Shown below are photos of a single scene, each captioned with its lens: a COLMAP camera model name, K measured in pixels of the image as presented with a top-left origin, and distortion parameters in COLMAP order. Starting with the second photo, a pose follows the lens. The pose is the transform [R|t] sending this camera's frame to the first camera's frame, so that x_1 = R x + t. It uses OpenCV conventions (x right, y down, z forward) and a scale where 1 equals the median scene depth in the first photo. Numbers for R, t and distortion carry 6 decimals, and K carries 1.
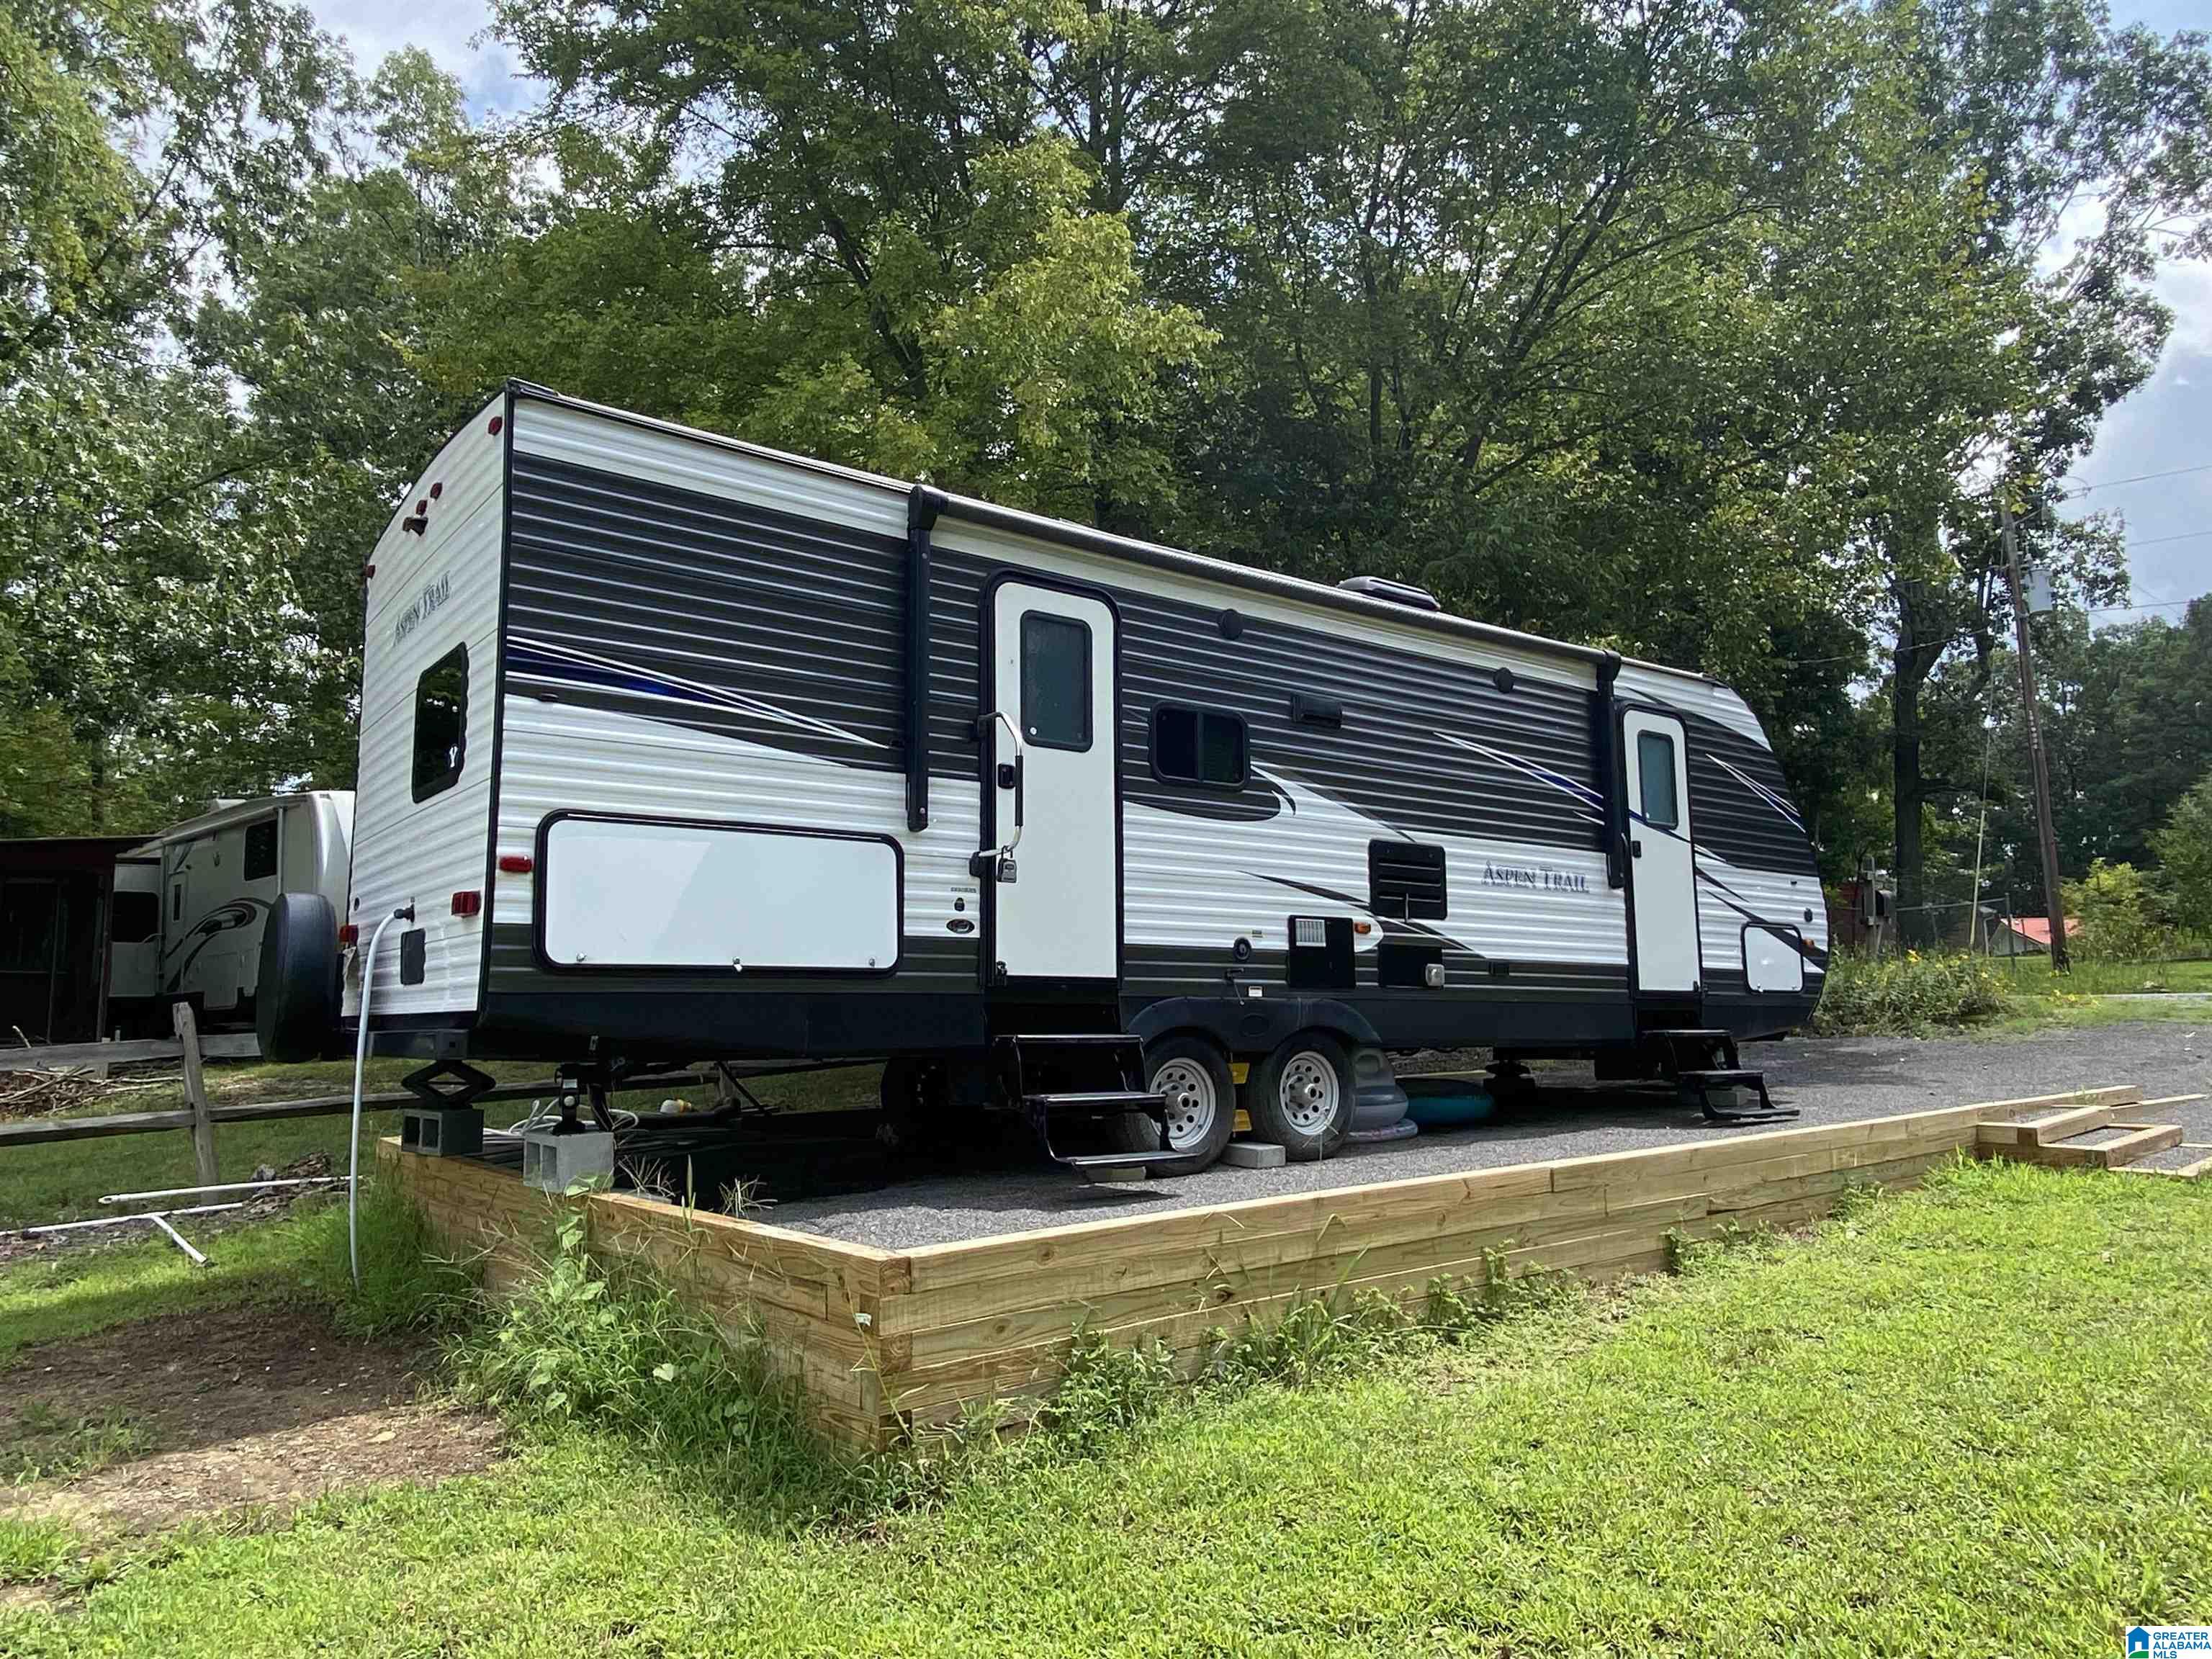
lens RADIAL K [[1469.5, 0, 1103.5], [0, 1469.5, 829.0], [0, 0, 1]] dist [0.041898, -0.011227]
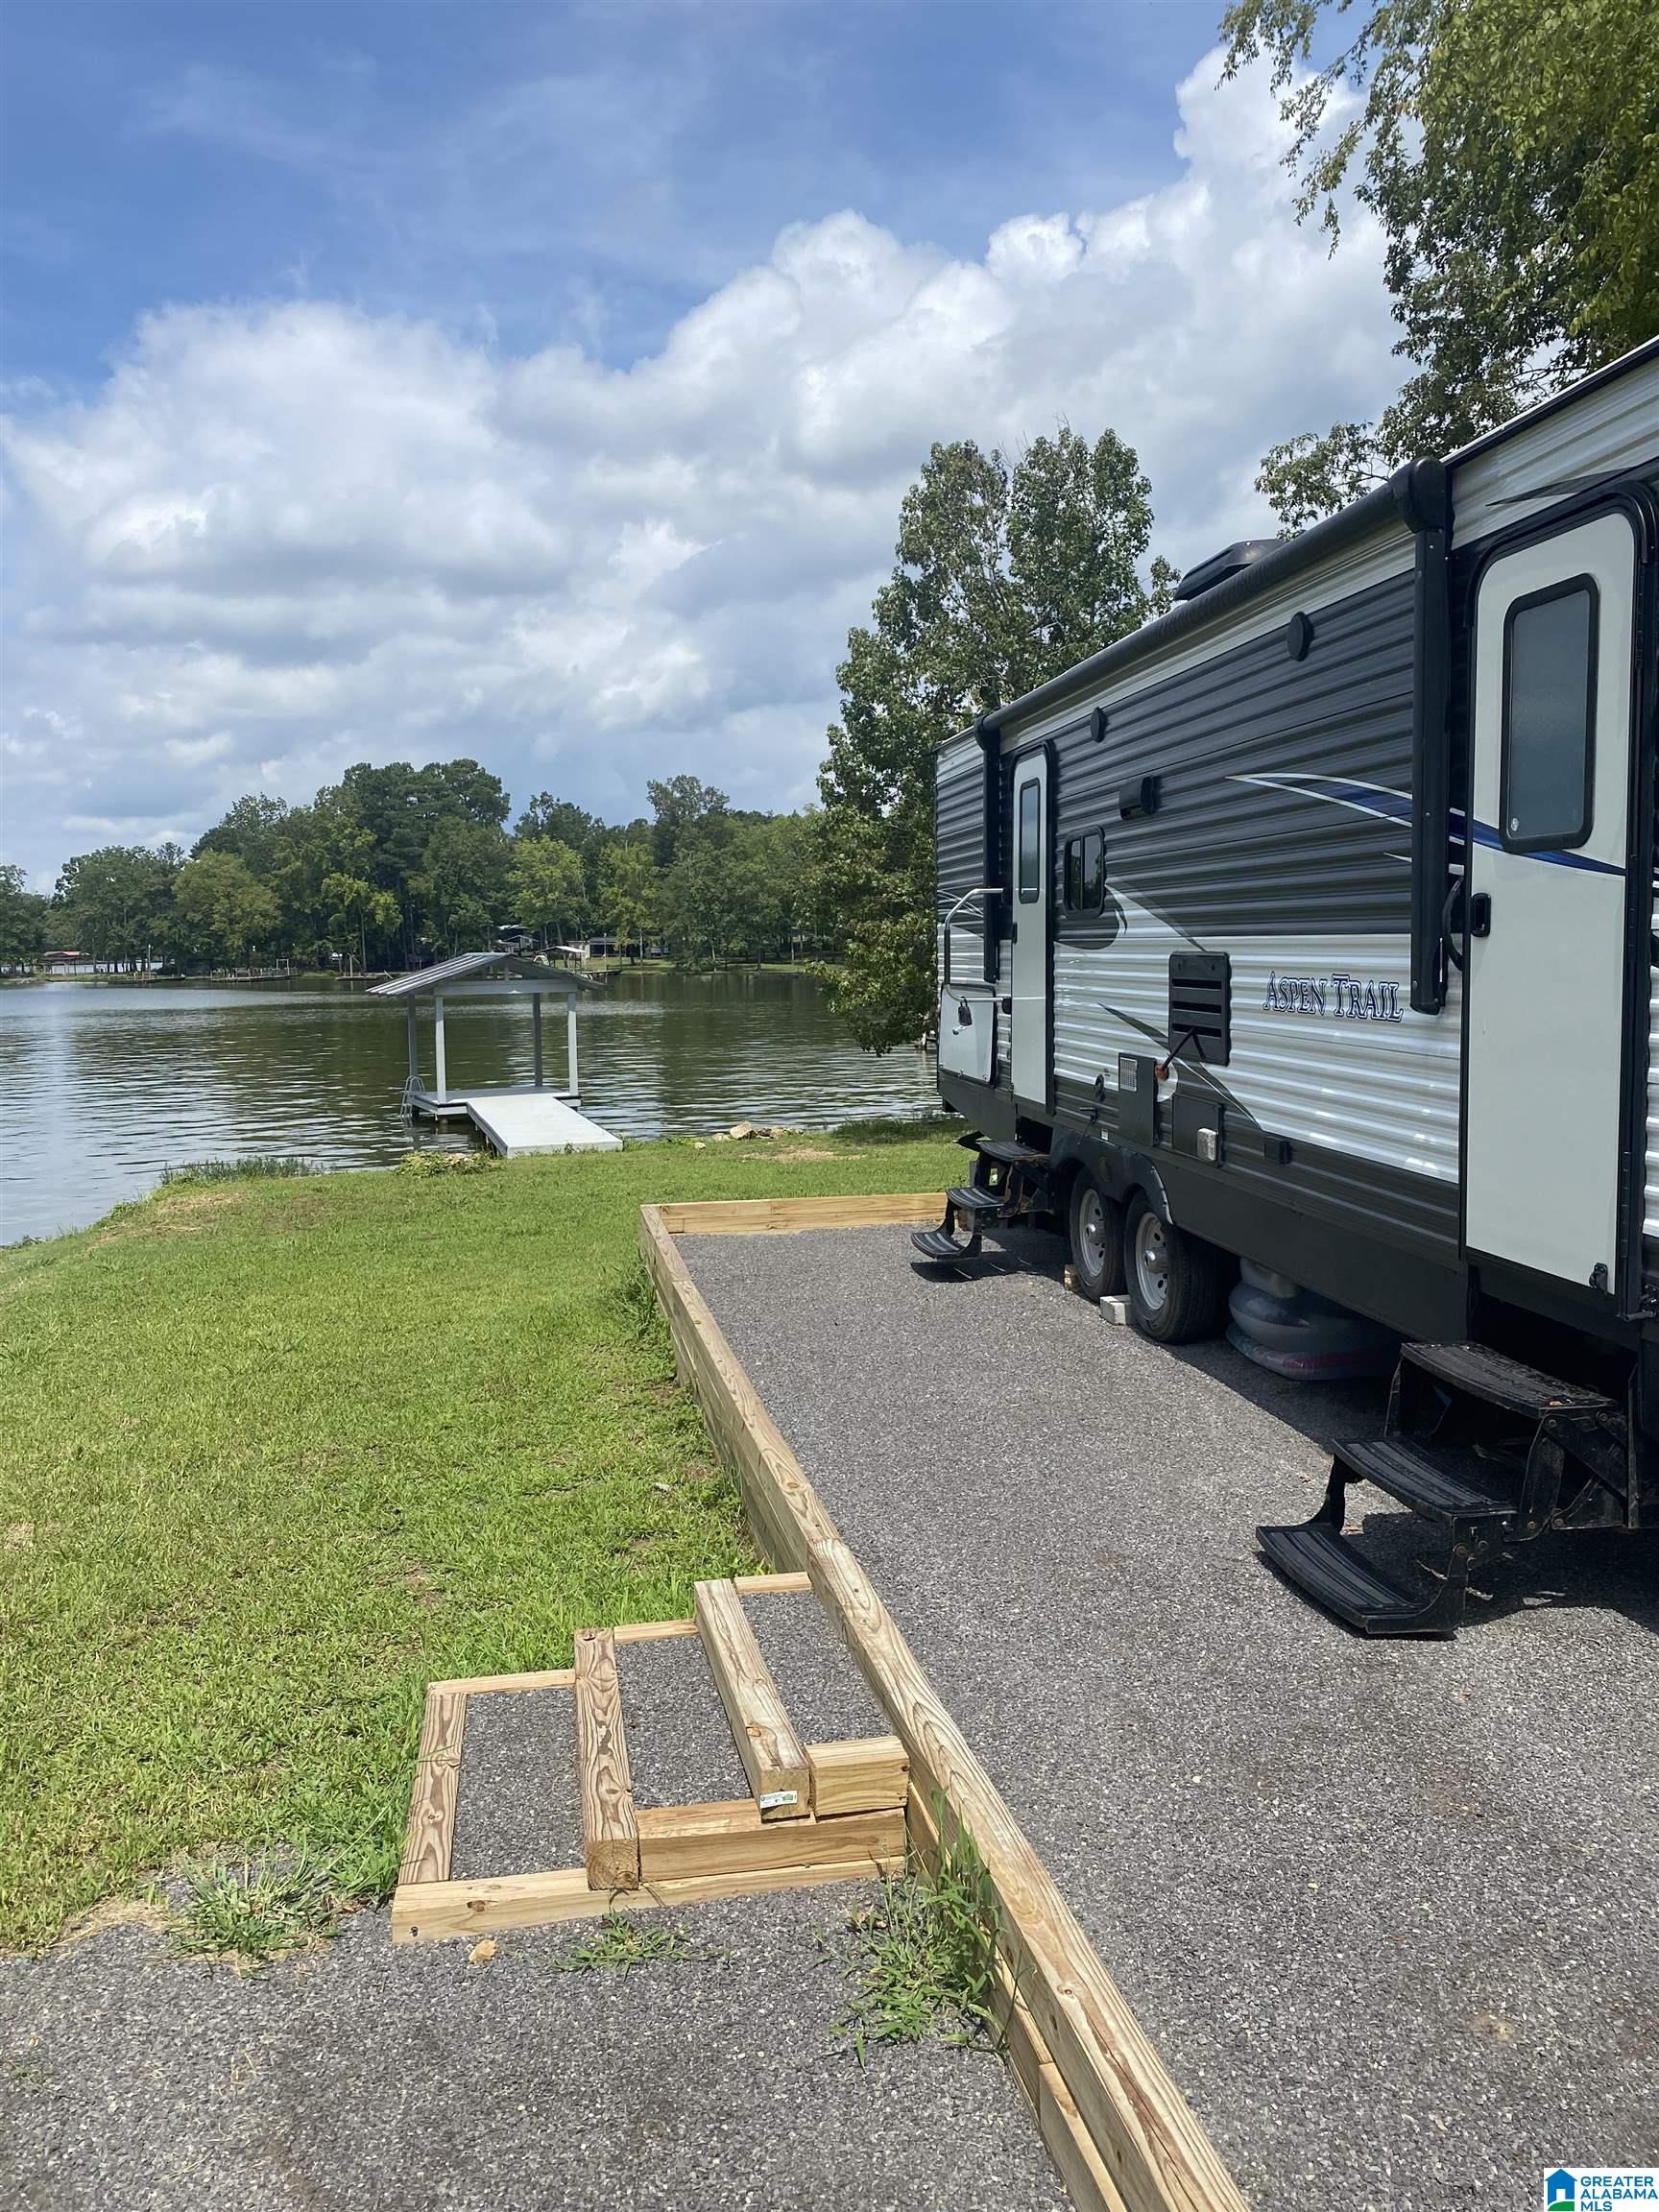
lens RADIAL K [[1681.0, 0, 841.8], [0, 1681.0, 1076.0], [0, 0, 1]] dist [0.071856, -0.098959]
pose [[-0.461425, 0.083201, -0.883269, 0.982358], [0.139267, 0.990043, 0.020505, 0.026253], [0.876180, -0.113549, -0.468417, 1.200965]]
